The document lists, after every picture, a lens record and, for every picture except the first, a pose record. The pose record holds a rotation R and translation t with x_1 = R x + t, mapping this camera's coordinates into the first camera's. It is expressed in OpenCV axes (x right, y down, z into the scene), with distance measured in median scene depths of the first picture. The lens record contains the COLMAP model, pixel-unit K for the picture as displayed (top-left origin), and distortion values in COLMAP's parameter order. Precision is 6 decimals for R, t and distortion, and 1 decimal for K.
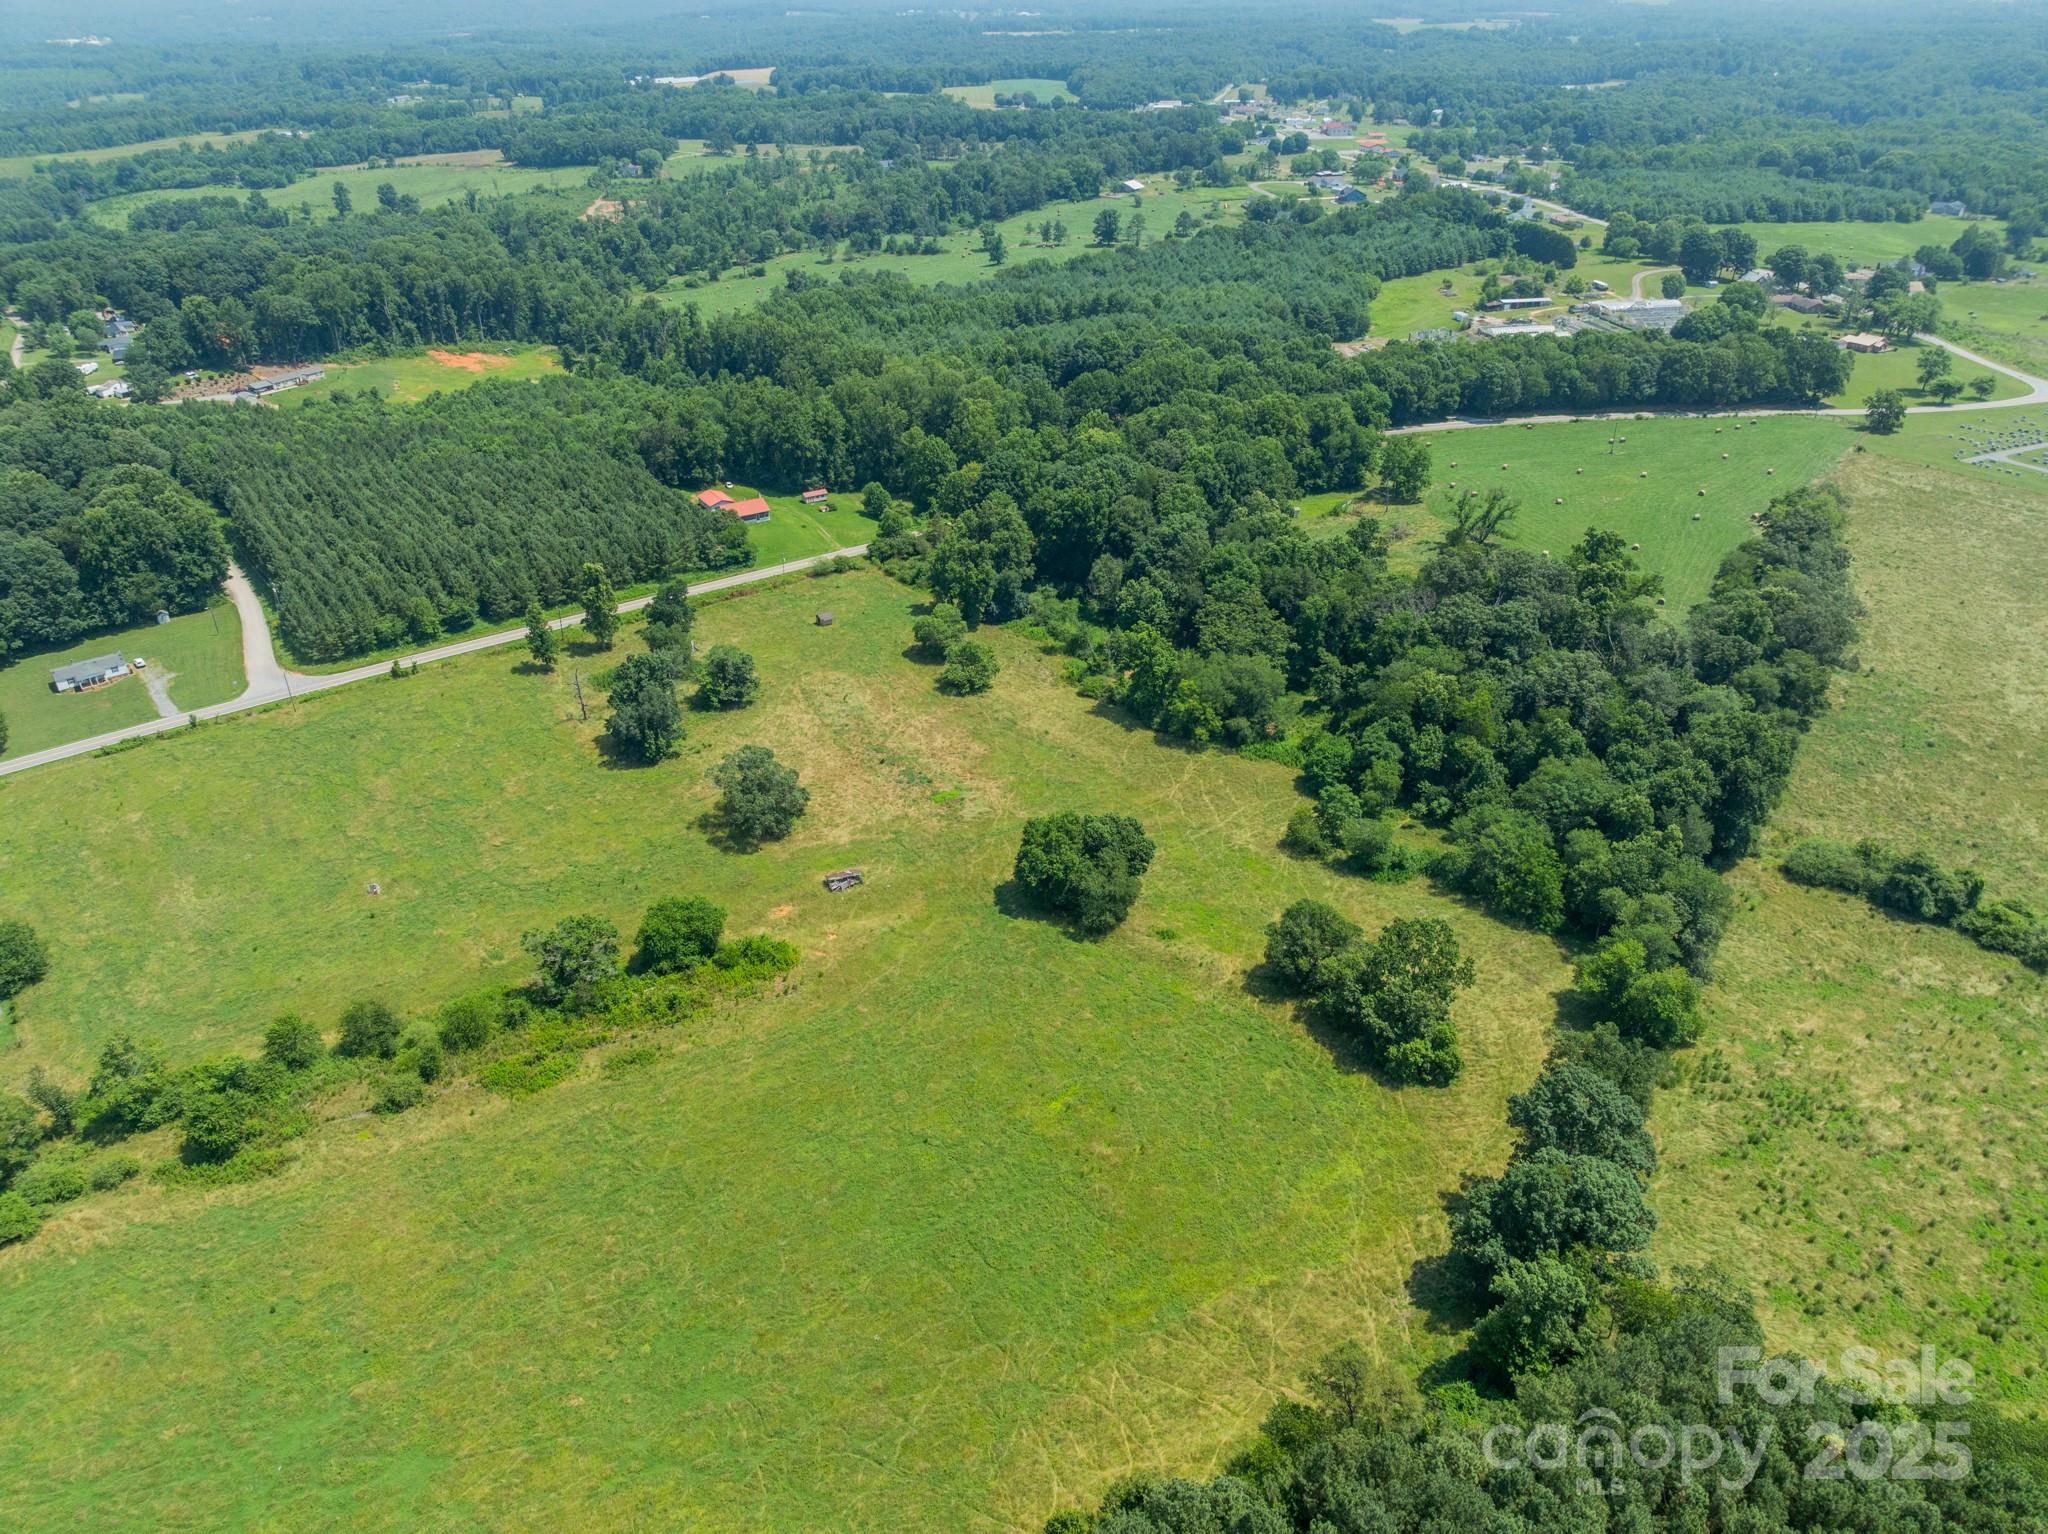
lens RADIAL K [[1440.0, 0, 1029.4], [0, 1440.0, 759.3], [0, 0, 1]] dist [-0.049979, 0.019012]
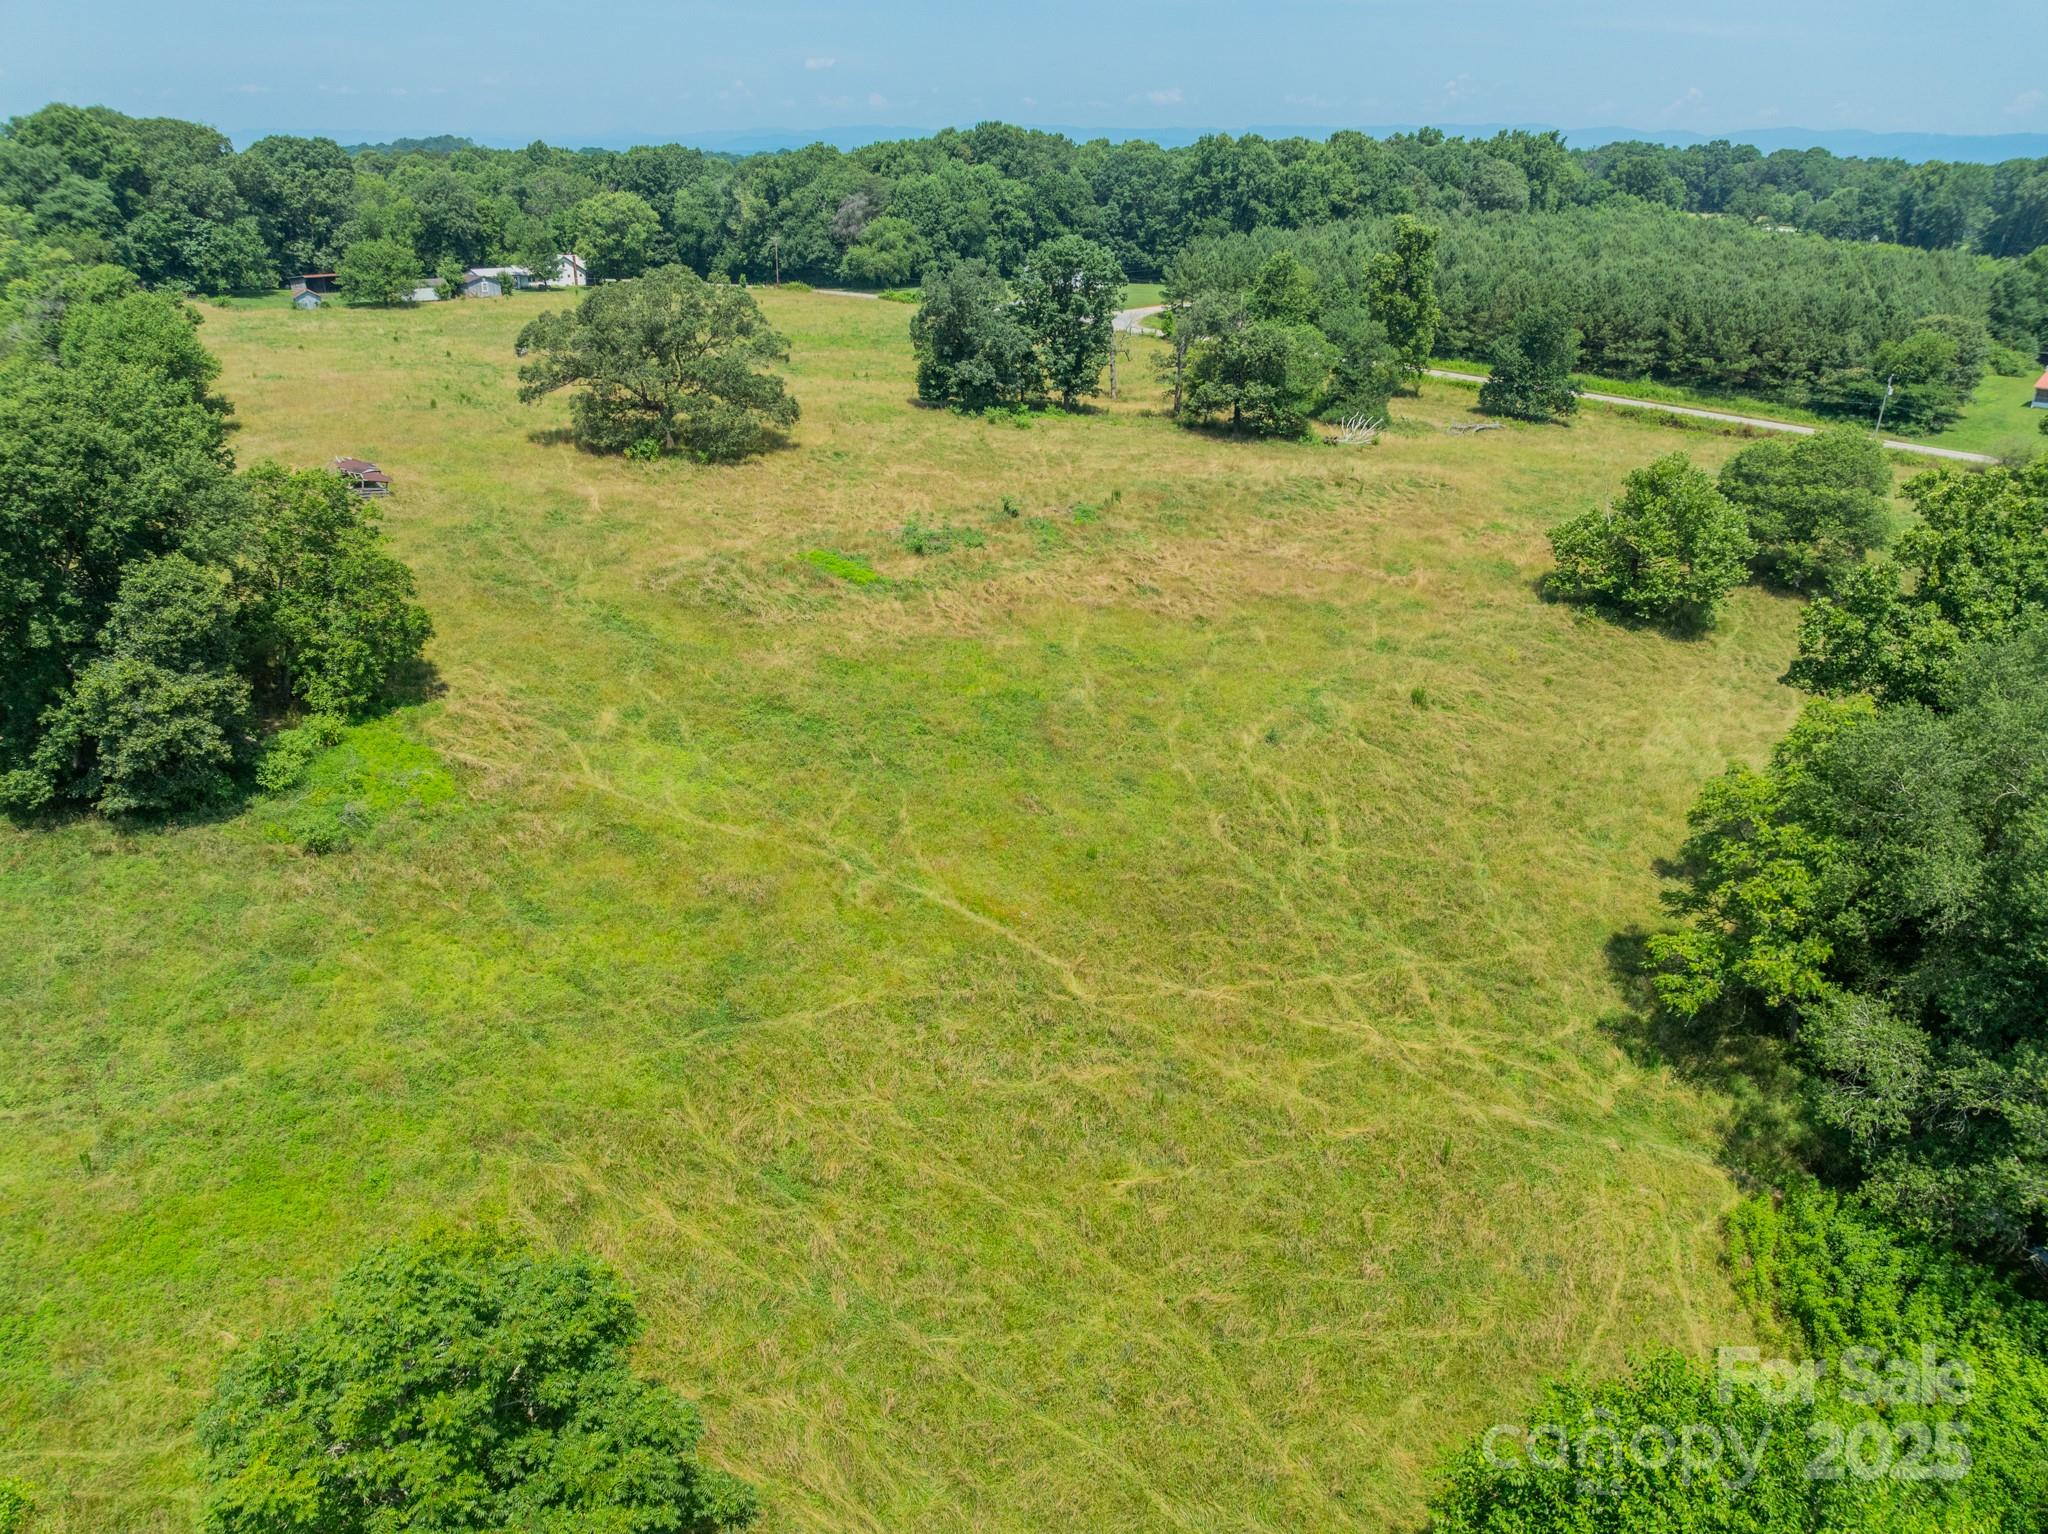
lens RADIAL K [[1440.0, 0, 1029.3], [0, 1440.0, 769.9], [0, 0, 1]] dist [-0.049979, 0.019012]
pose [[0.170679, 0.397909, -0.901408, 0.234064], [-0.491583, 0.827234, 0.272086, -0.041976], [0.853941, 0.396678, 0.336797, 0.803687]]
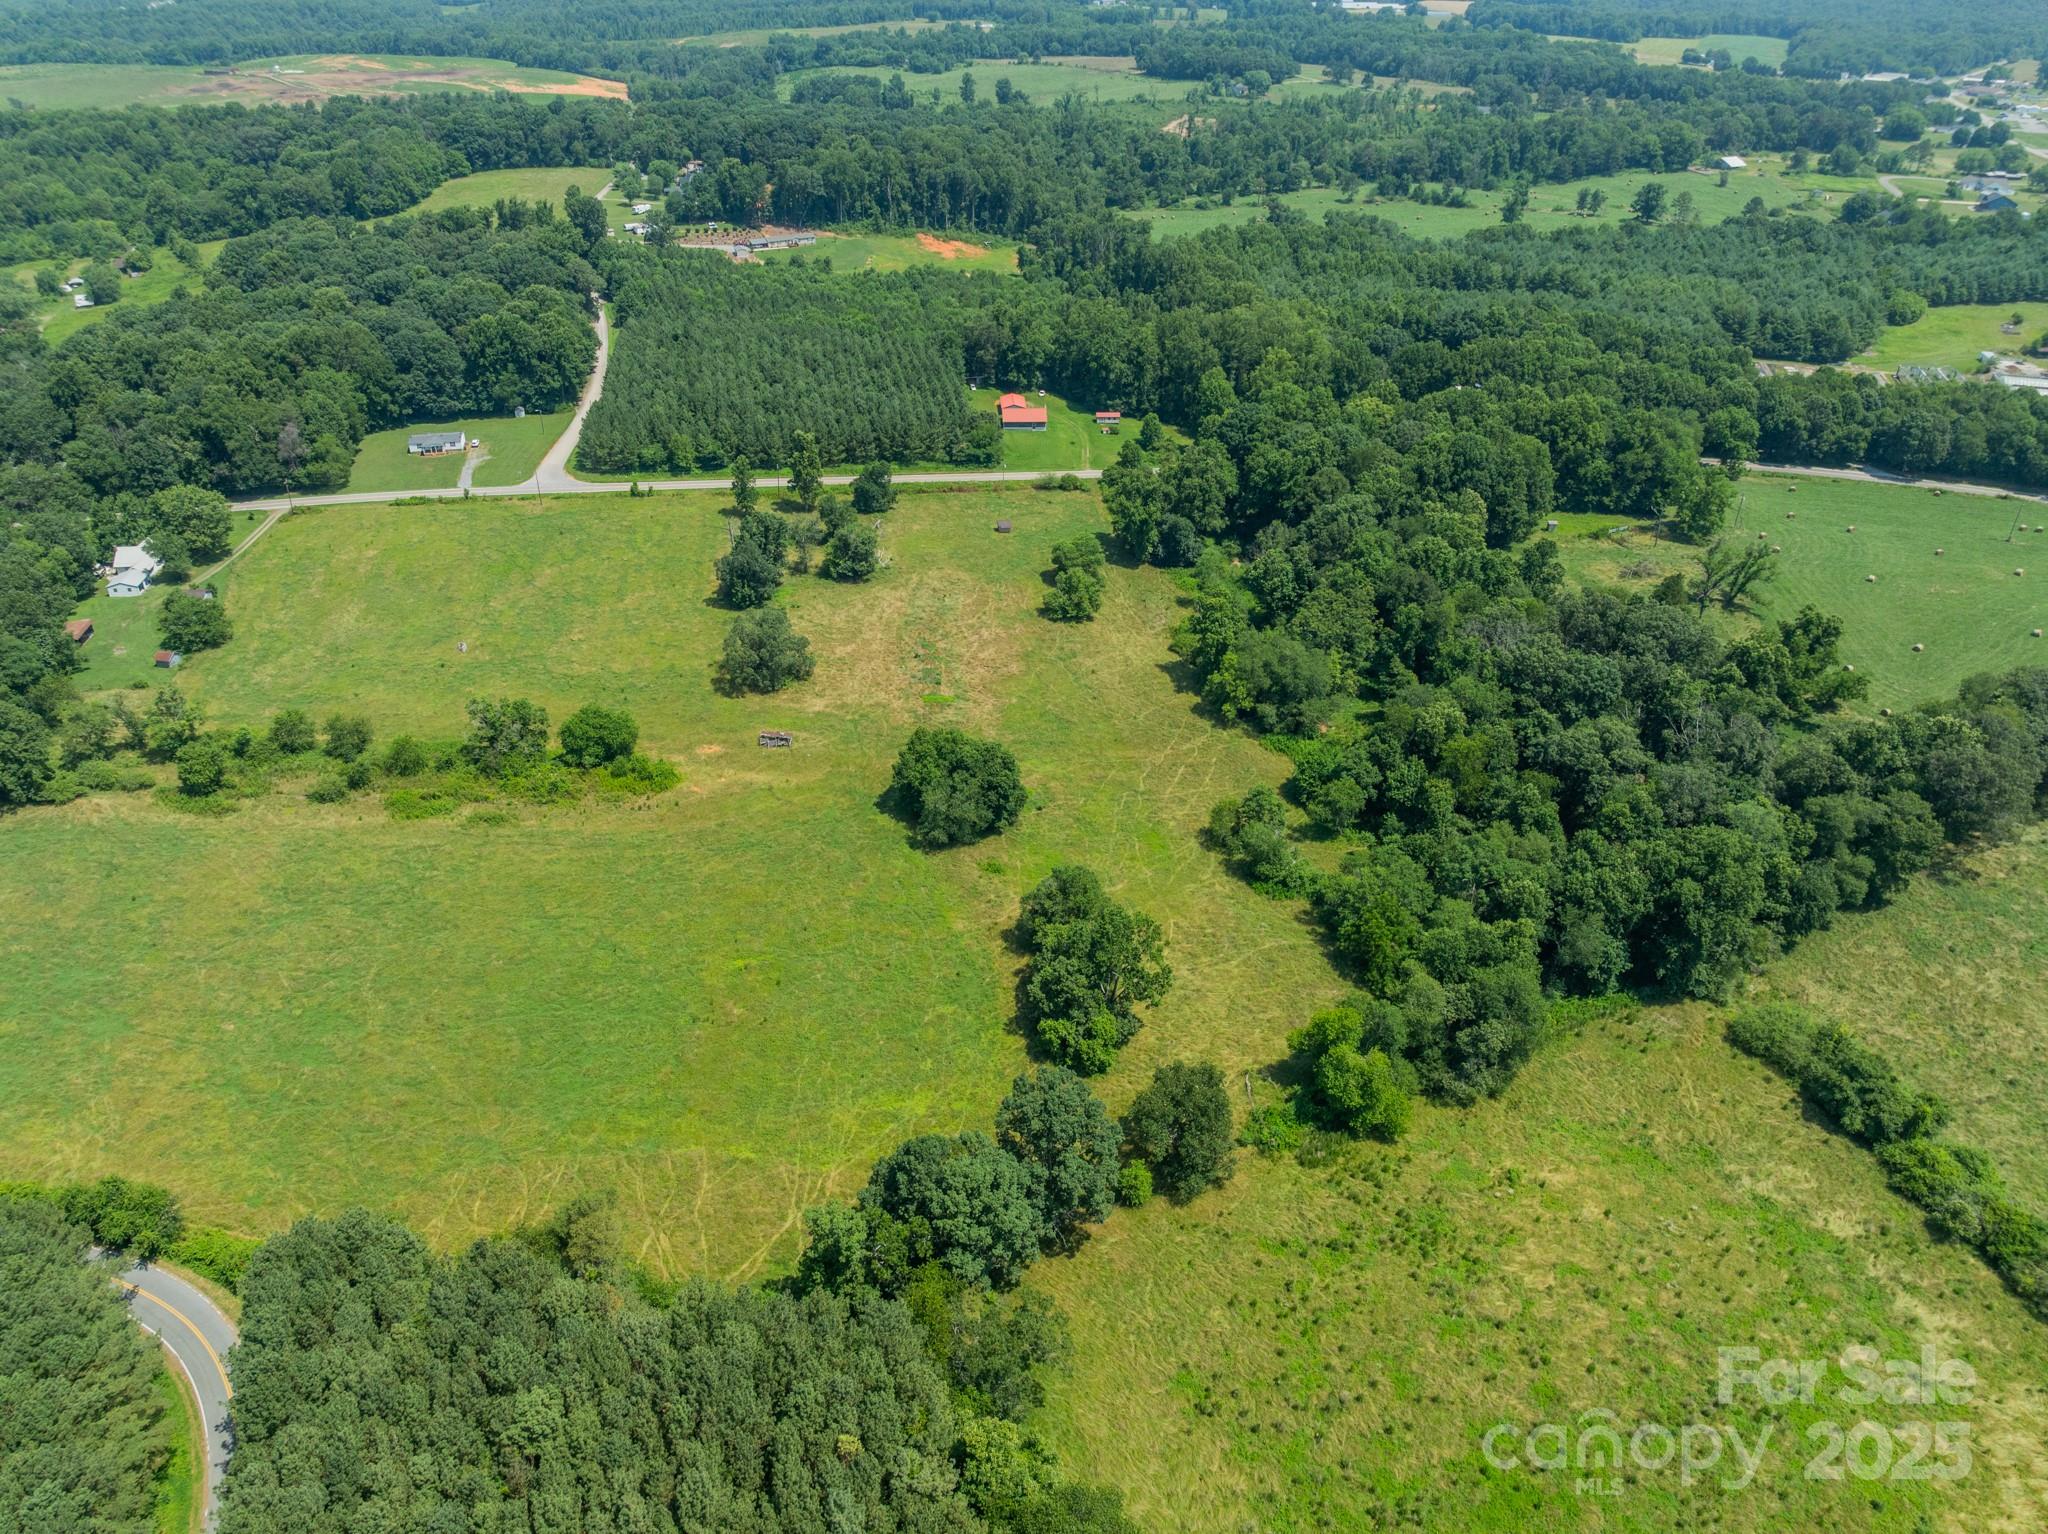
lens RADIAL K [[1440.0, 0, 1028.7], [0, 1440.0, 768.2], [0, 0, 1]] dist [-0.049979, 0.019012]
pose [[0.884398, 0.268684, -0.381639, 0.355551], [-0.249971, 0.963195, 0.098842, -0.039462], [0.394150, 0.007983, 0.919011, 0.047502]]
